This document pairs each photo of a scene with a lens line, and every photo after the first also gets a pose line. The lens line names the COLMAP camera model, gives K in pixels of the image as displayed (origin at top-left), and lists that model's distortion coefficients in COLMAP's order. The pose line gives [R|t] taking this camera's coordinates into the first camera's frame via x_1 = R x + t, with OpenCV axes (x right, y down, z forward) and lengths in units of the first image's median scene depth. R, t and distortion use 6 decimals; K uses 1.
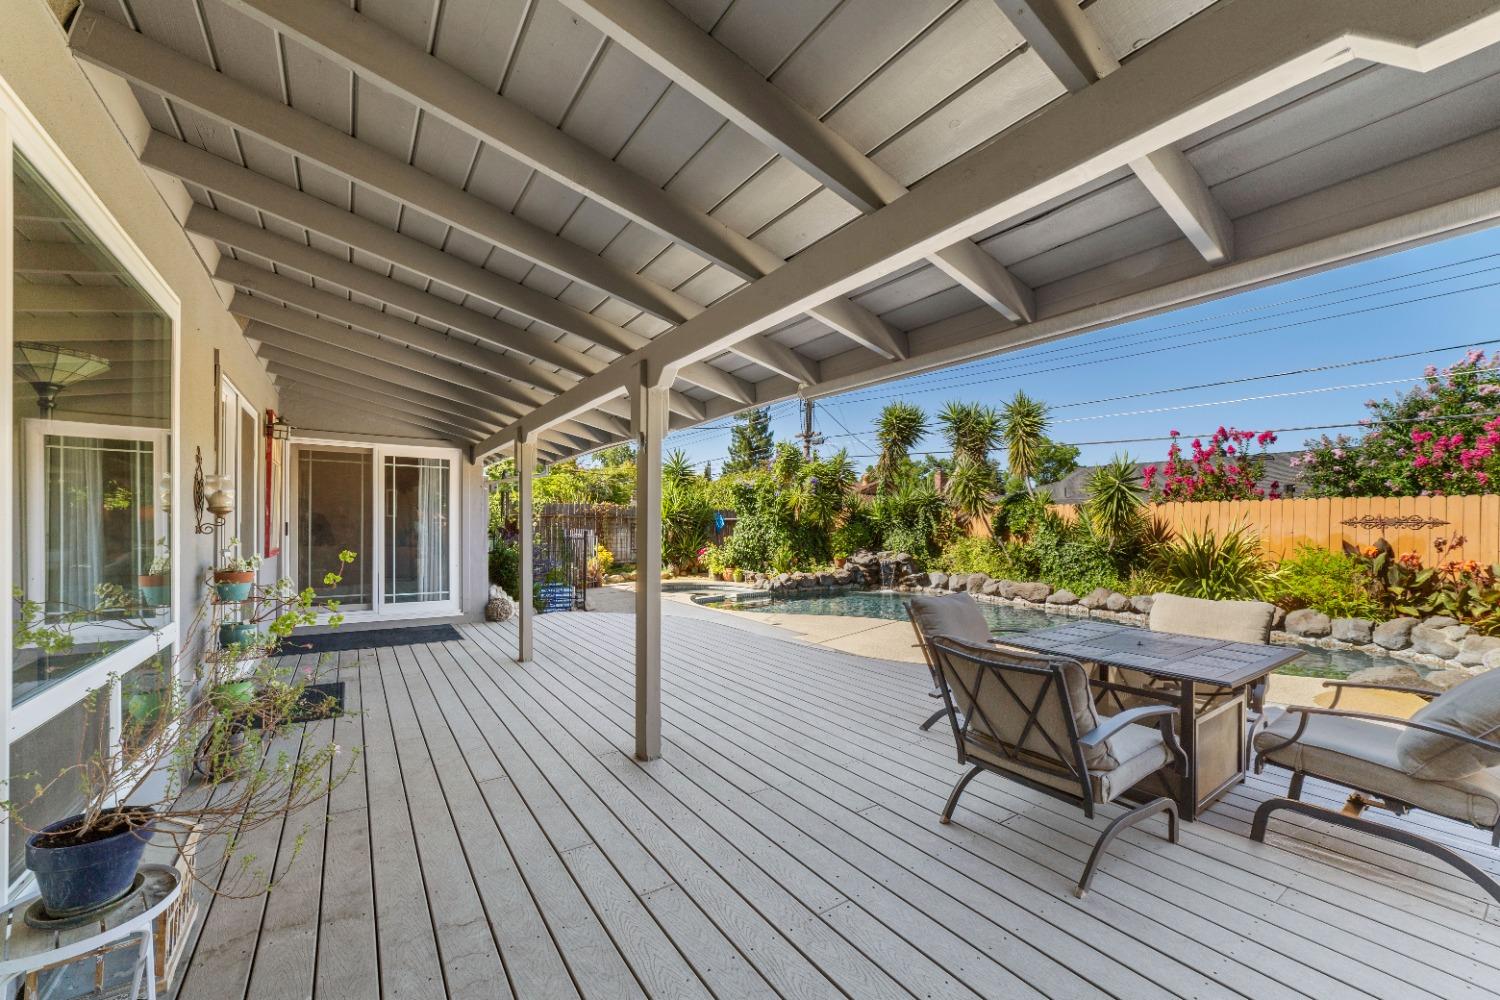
lens RADIAL K [[580.7, 0, 744.3], [0, 580.7, 496.1], [0, 0, 1]] dist [-0.018683, 0.006930]
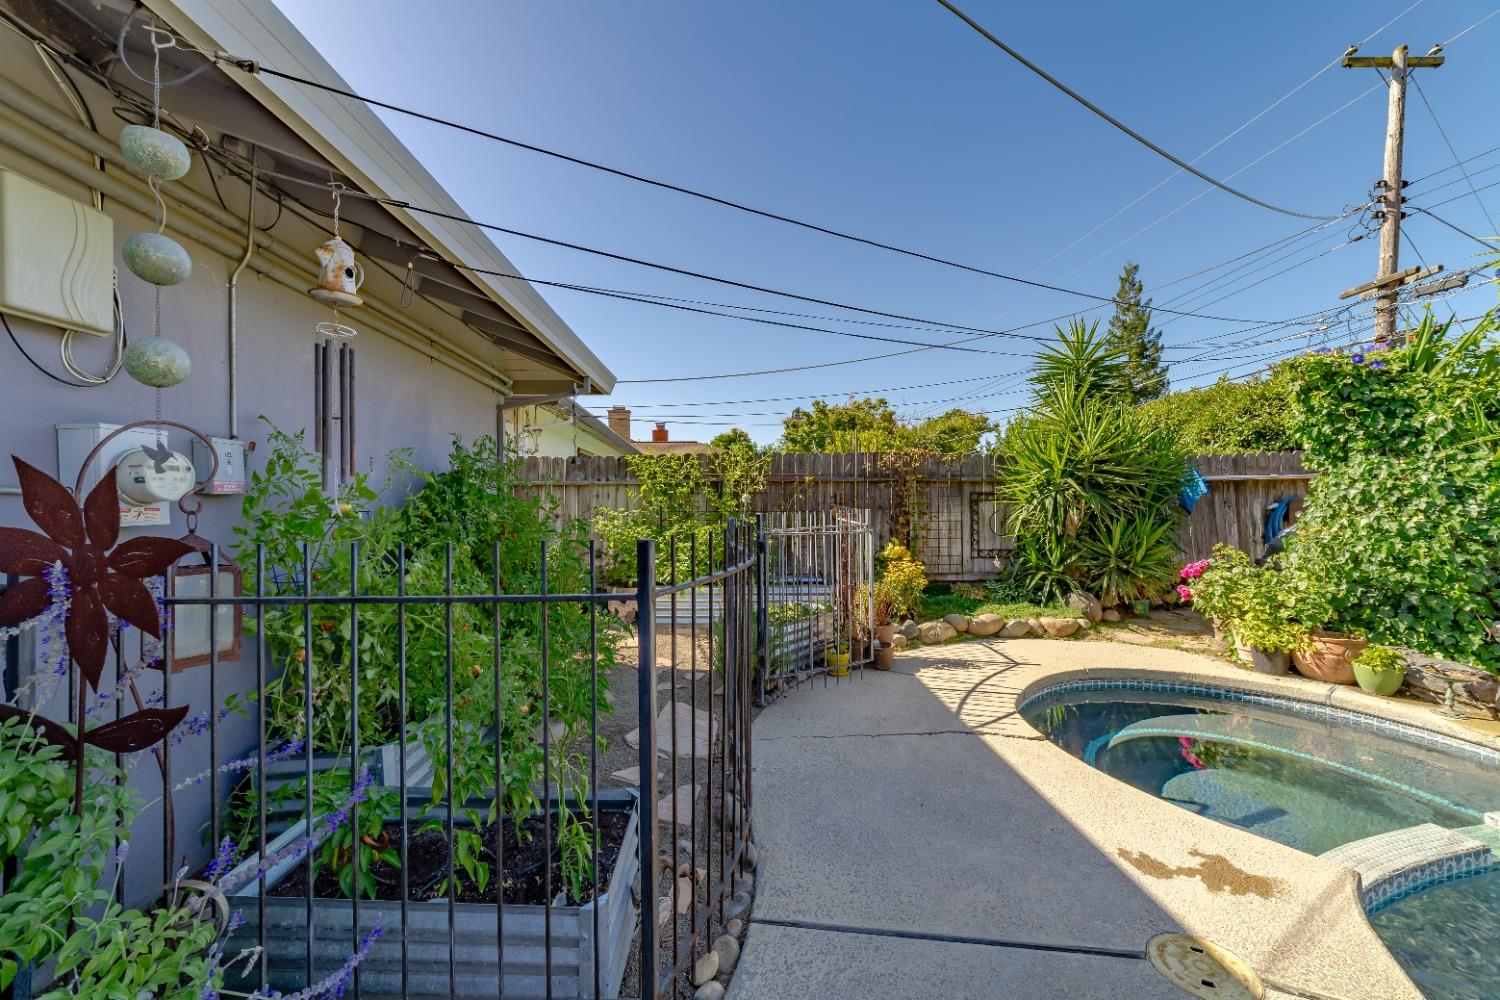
lens RADIAL K [[580.7, 0, 746.8], [0, 580.7, 497.7], [0, 0, 1]] dist [-0.018683, 0.006930]
pose [[0.847105, -0.016486, -0.531169, -0.119590], [0.043664, 0.998298, 0.038650, 0.030455], [0.529628, -0.055934, 0.846384, 0.610286]]
